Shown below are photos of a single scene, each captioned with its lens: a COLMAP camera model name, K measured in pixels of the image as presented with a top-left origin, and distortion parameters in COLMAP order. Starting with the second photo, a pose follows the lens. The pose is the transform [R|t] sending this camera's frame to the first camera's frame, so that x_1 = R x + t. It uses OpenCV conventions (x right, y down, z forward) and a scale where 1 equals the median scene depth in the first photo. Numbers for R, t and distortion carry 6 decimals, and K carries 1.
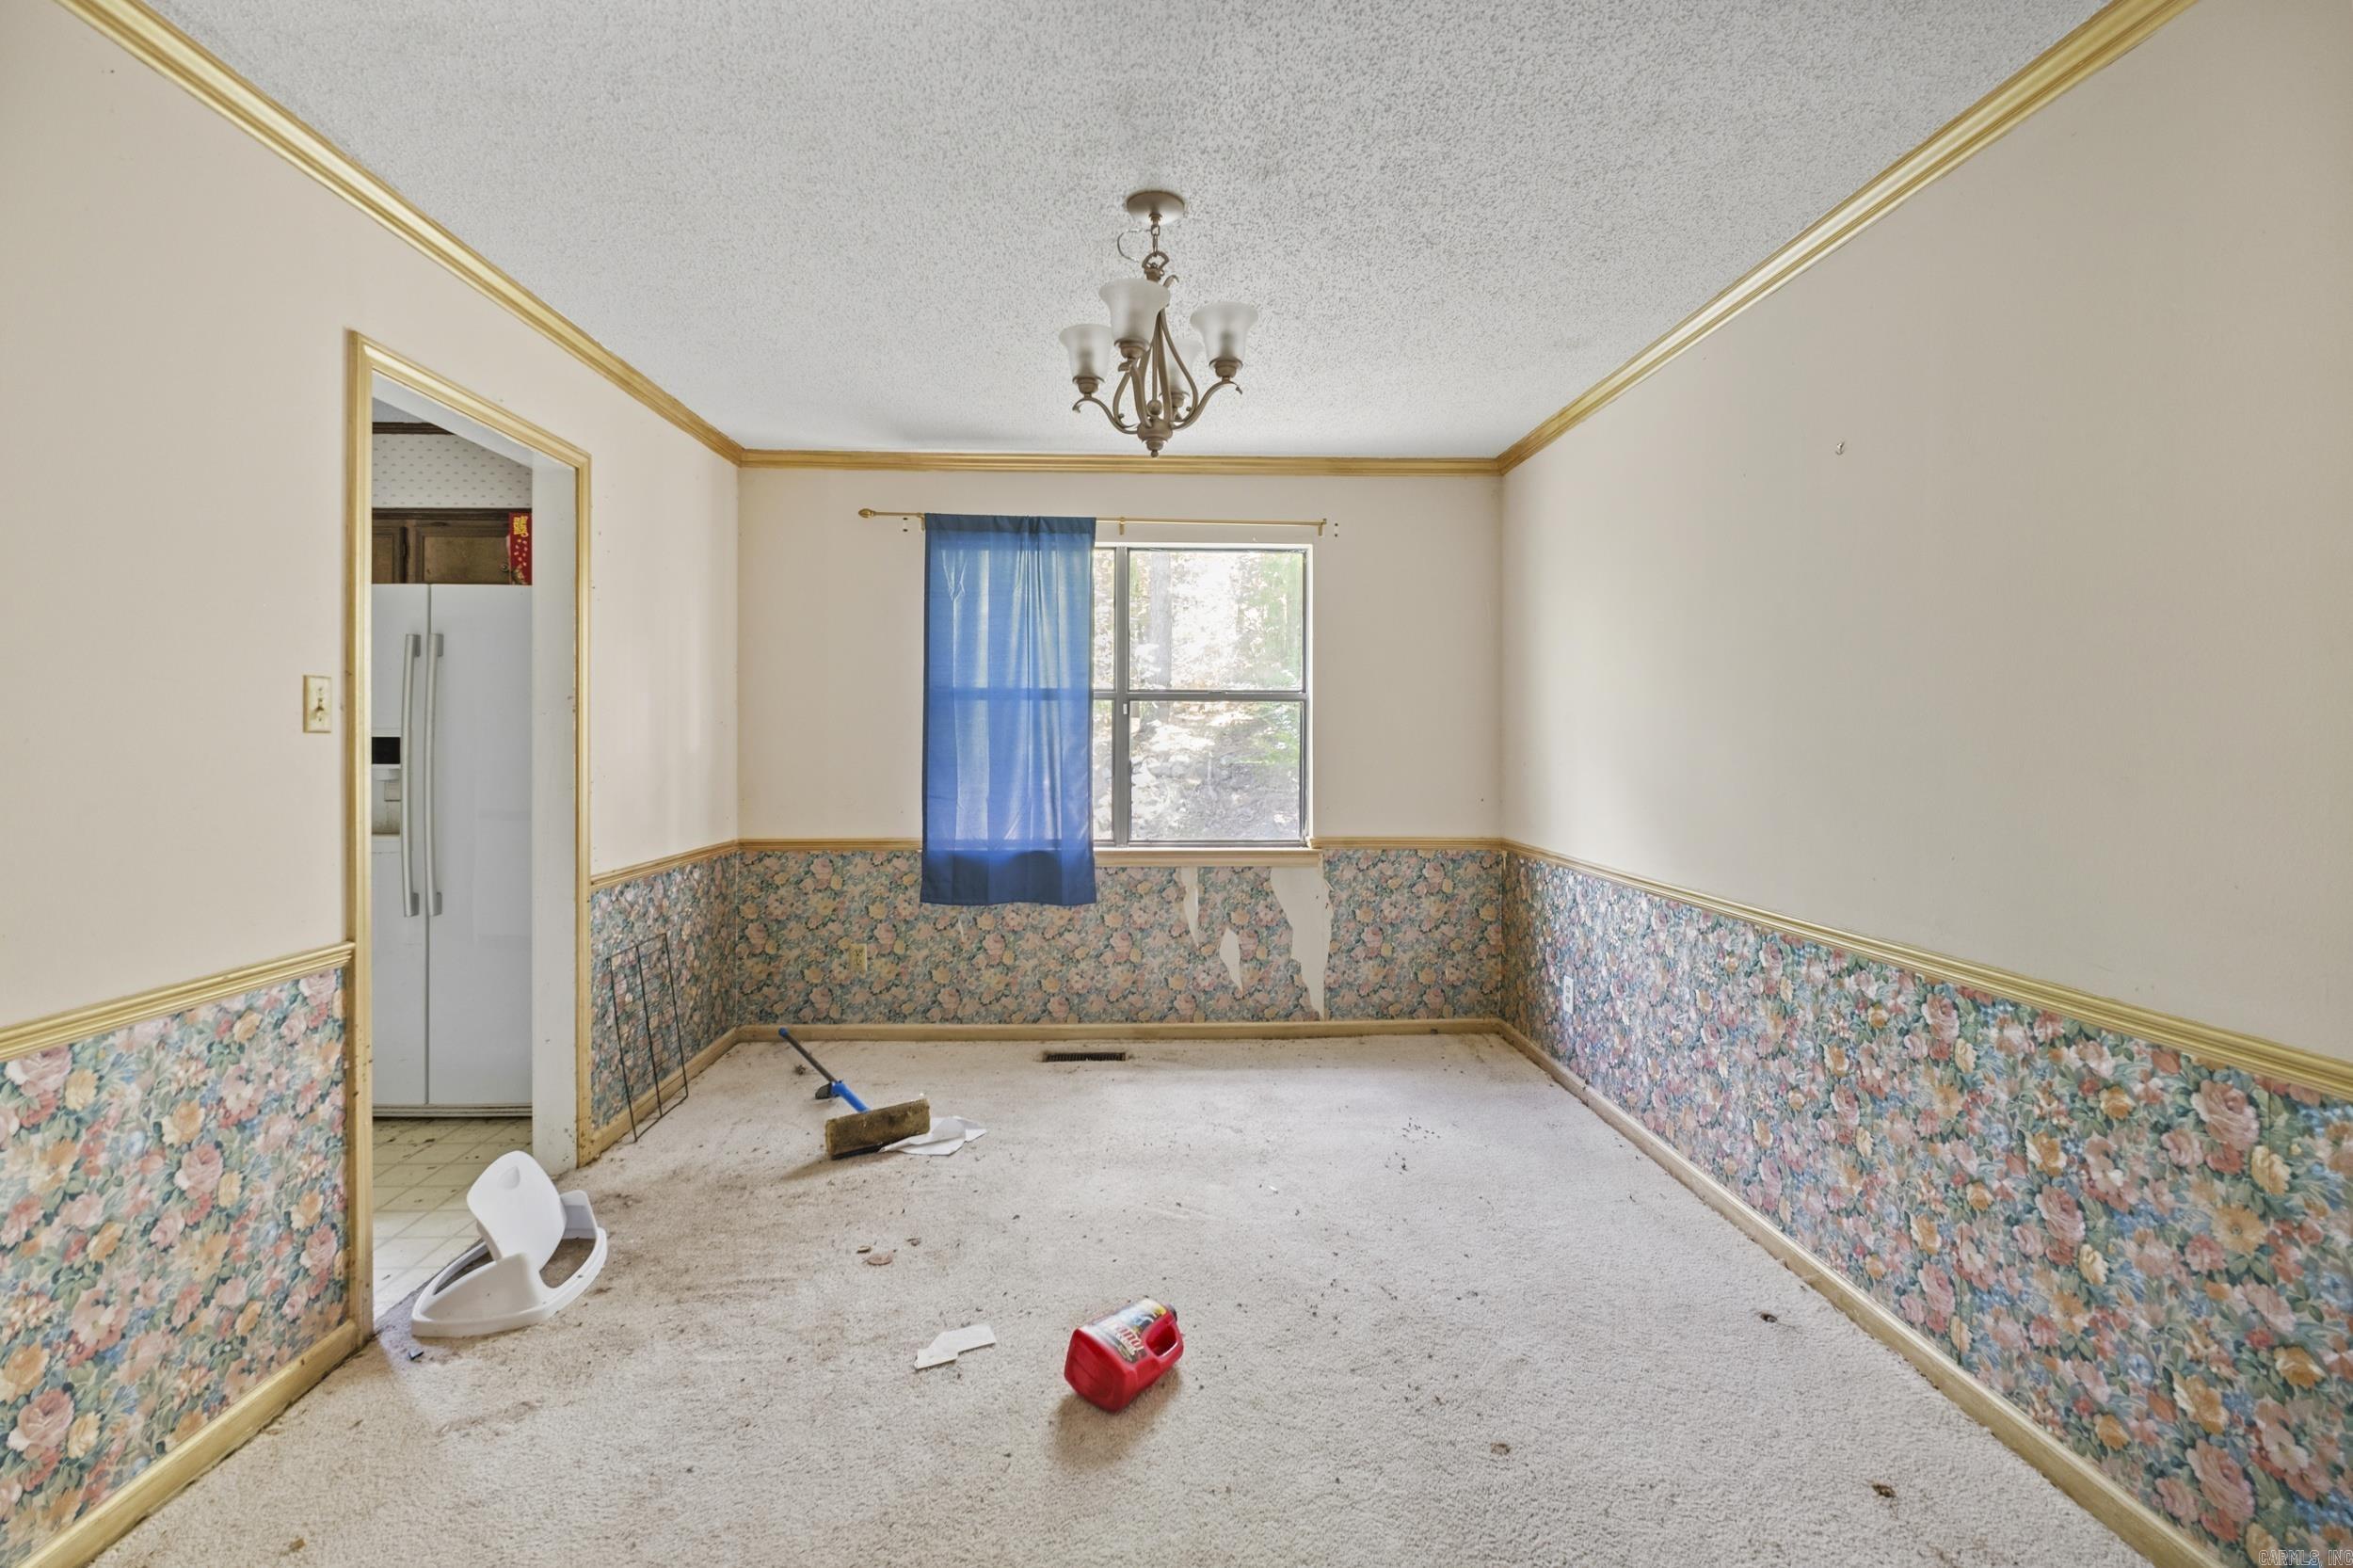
lens RADIAL K [[1047.0, 0, 1185.5], [0, 1047.0, 744.9], [0, 0, 1]] dist [-0.003767, -0.001322]
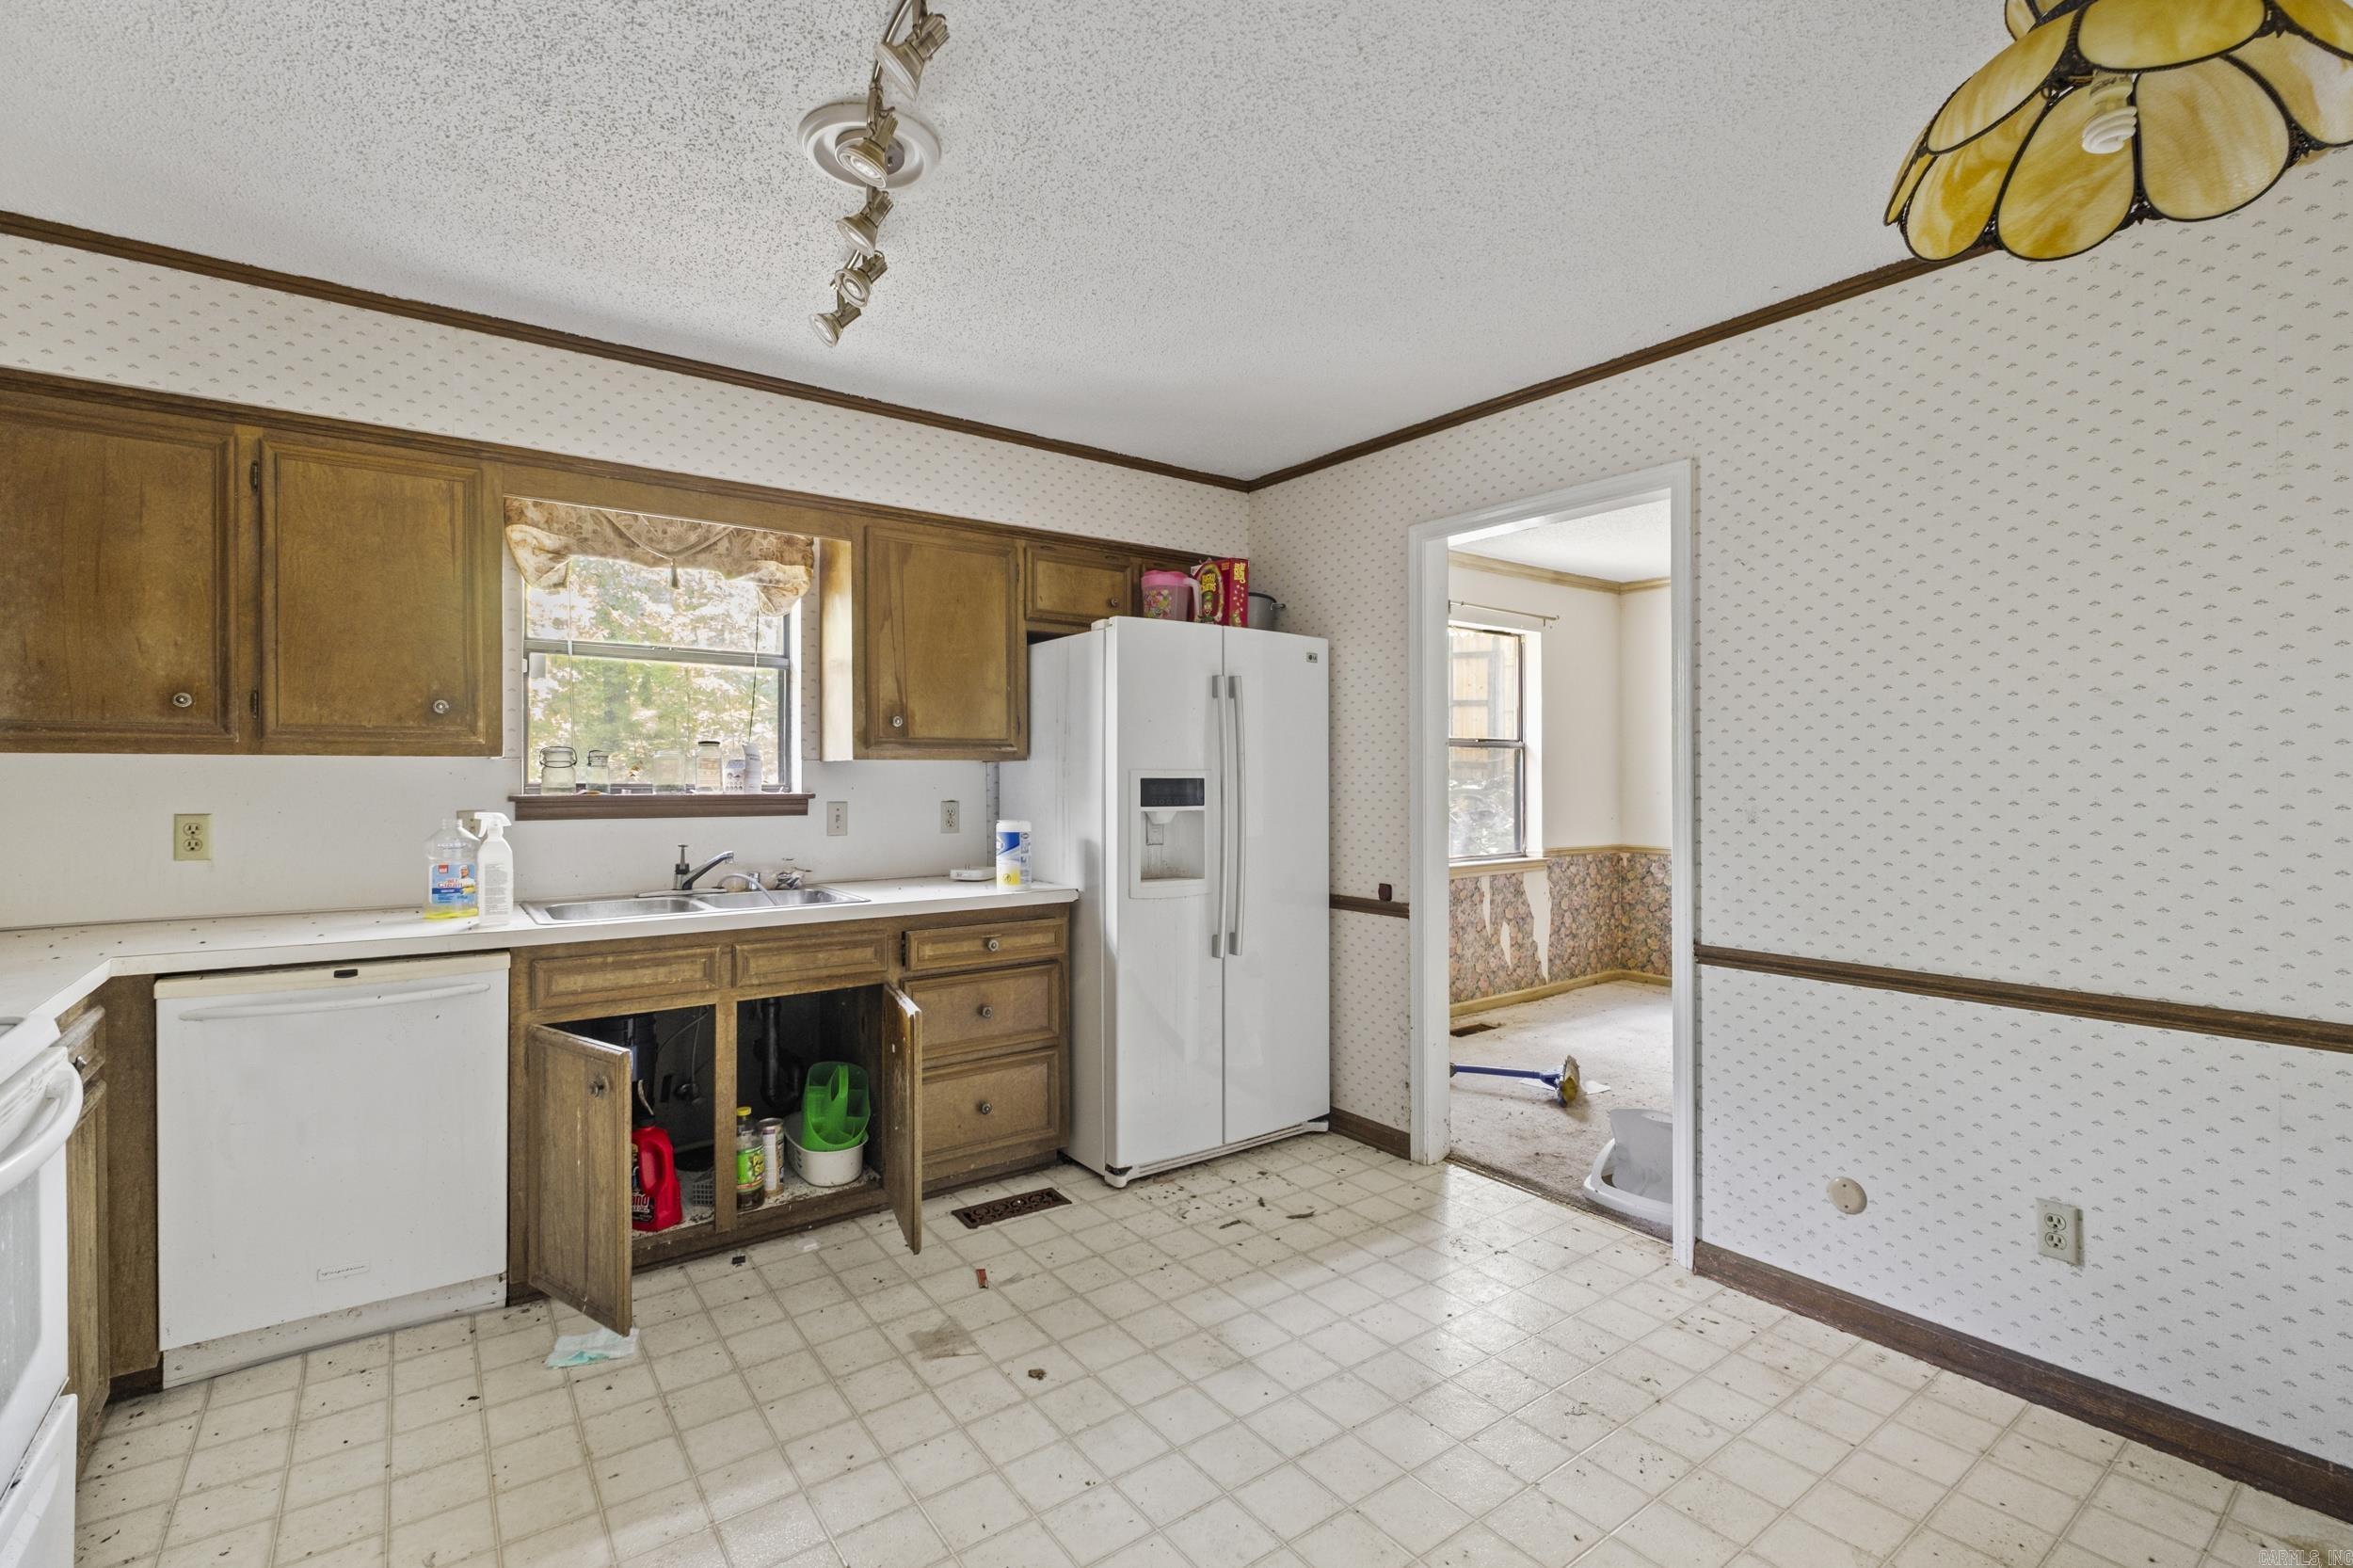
lens RADIAL K [[1047.0, 0, 1154.3], [0, 1047.0, 779.8], [0, 0, 1]] dist [-0.003767, -0.001322]
pose [[0.826897, -0.005354, 0.562328, -1.054784], [0.005200, 0.999985, 0.001875, -0.006555], [-0.562329, 0.001373, 0.826912, 0.165064]]
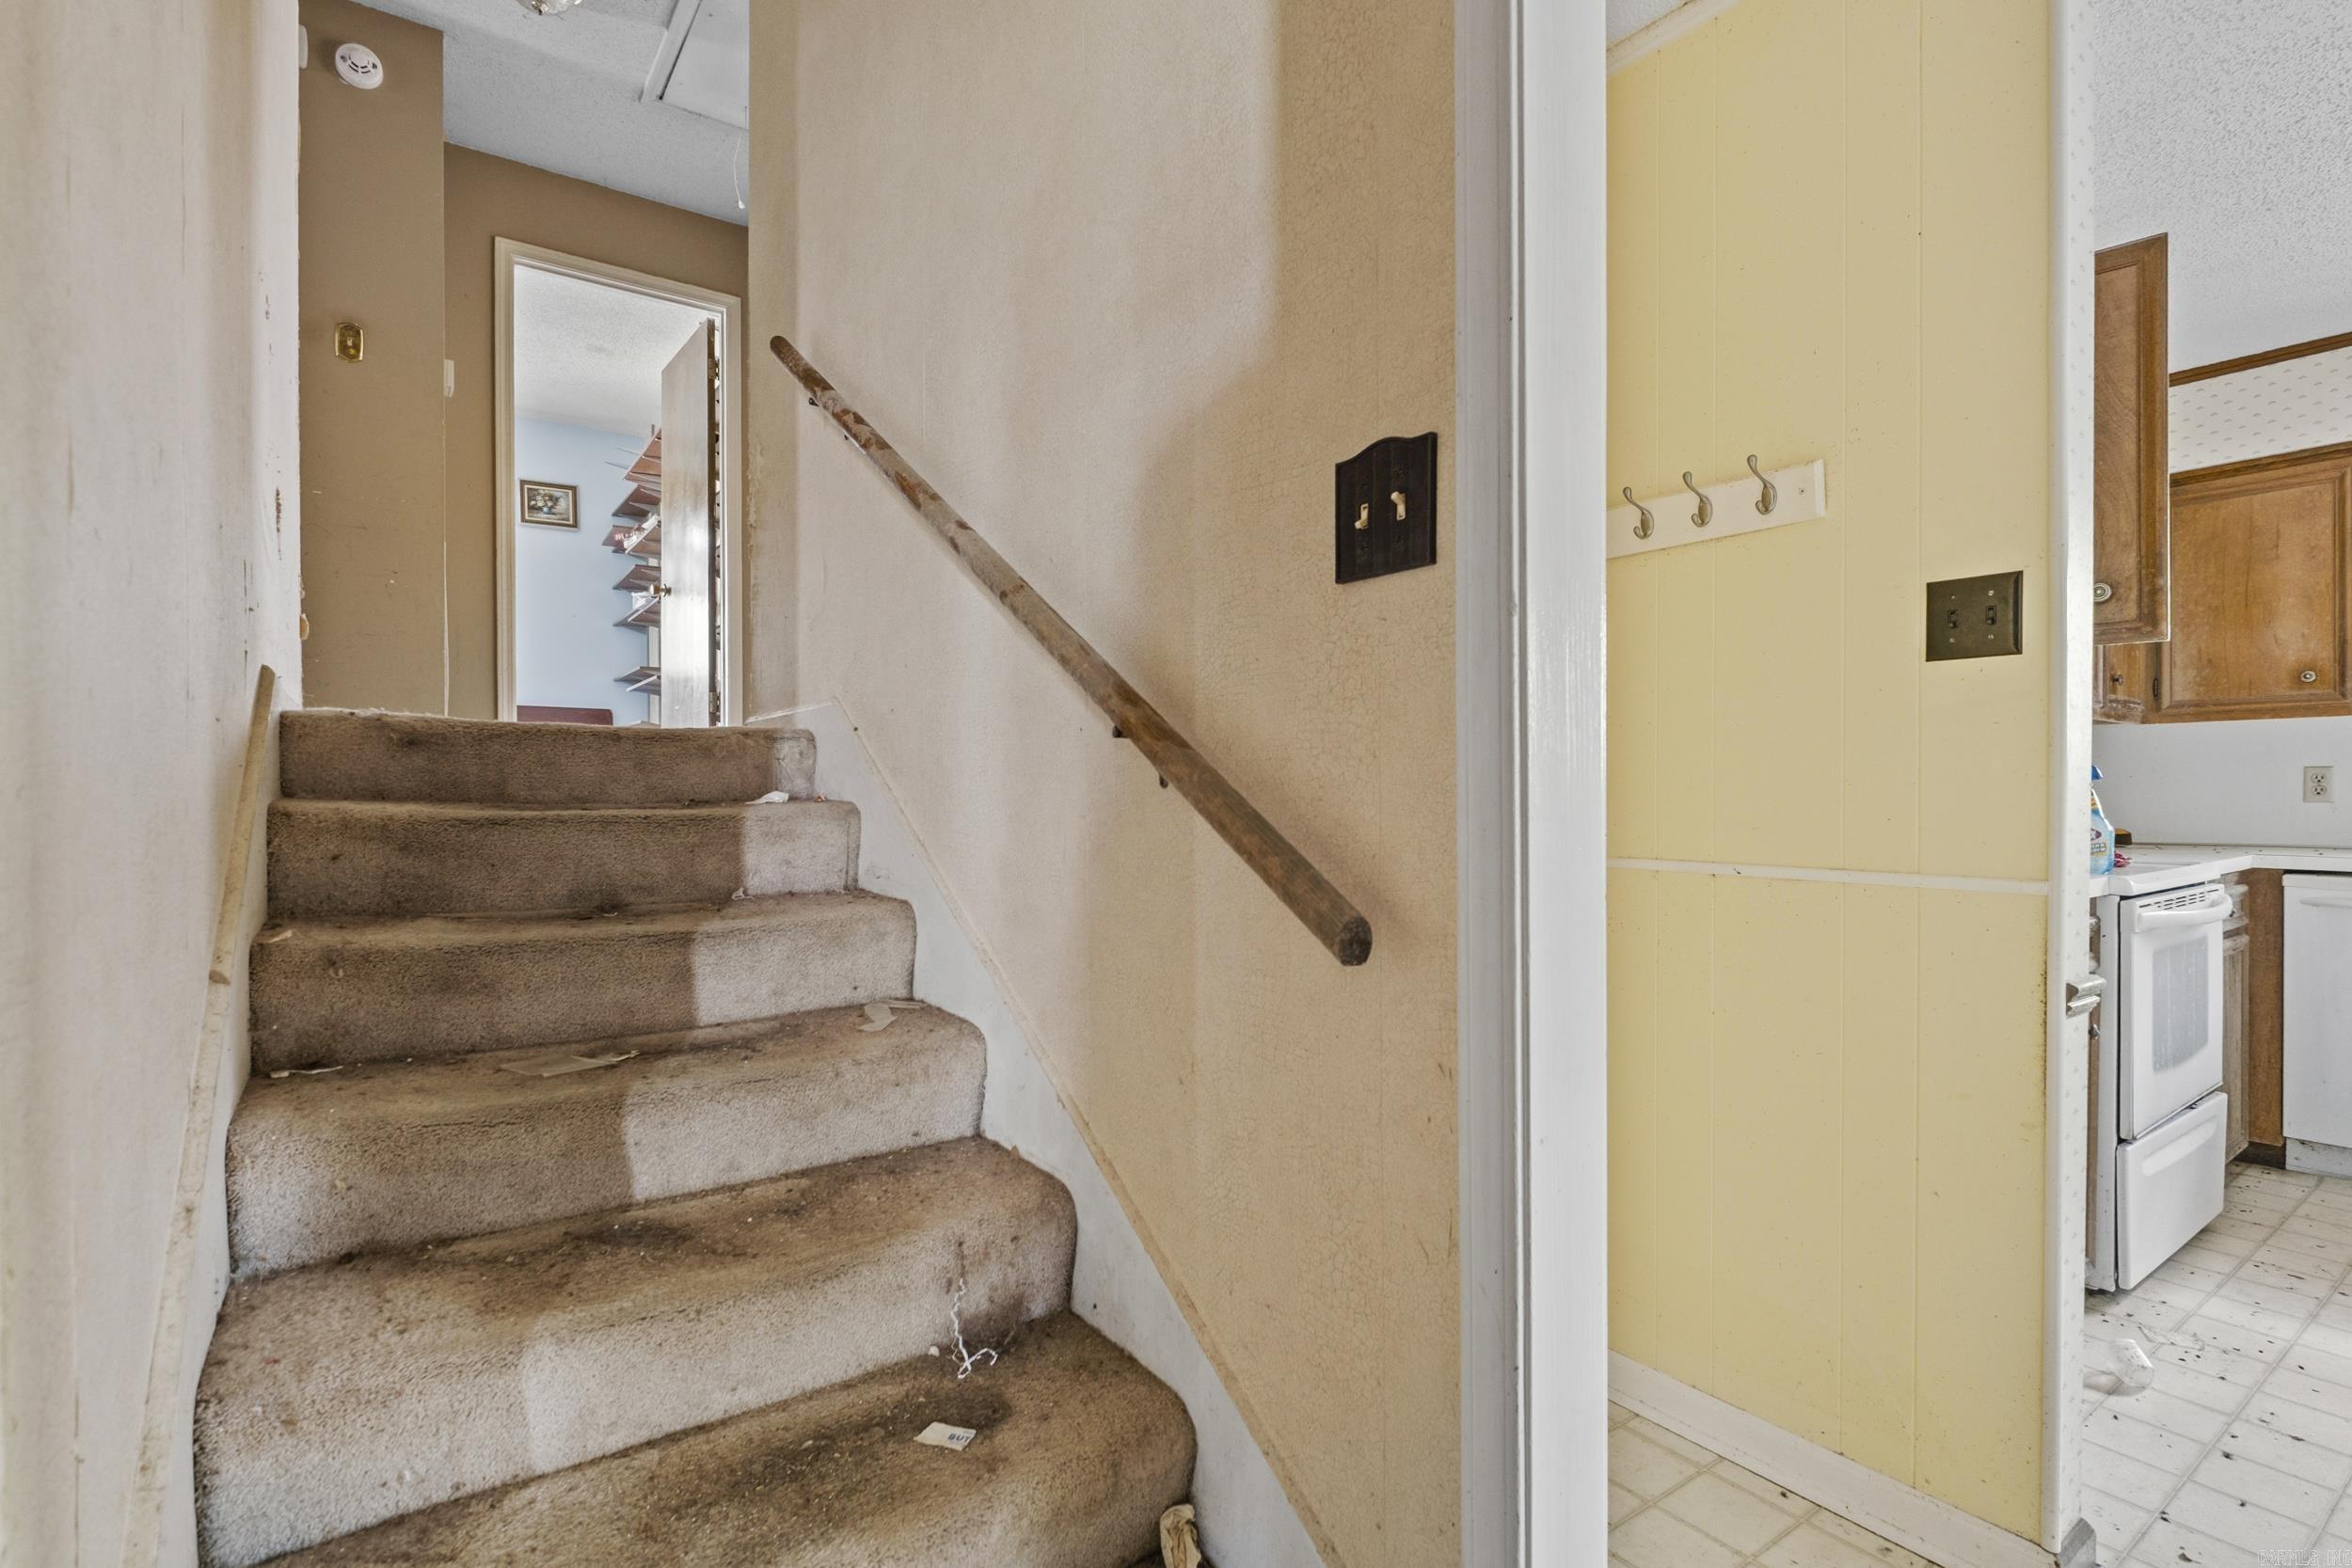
lens RADIAL K [[1115.1, 0, 1170.9], [0, 1115.1, 803.5], [0, 0, 1]] dist [-0.011053, -0.000098]
pose [[0.561453, -0.000302, -0.827509, -0.979157], [-0.001072, 0.999999, -0.001093, 0.039354], [0.827508, 0.001501, 0.561452, -0.180530]]
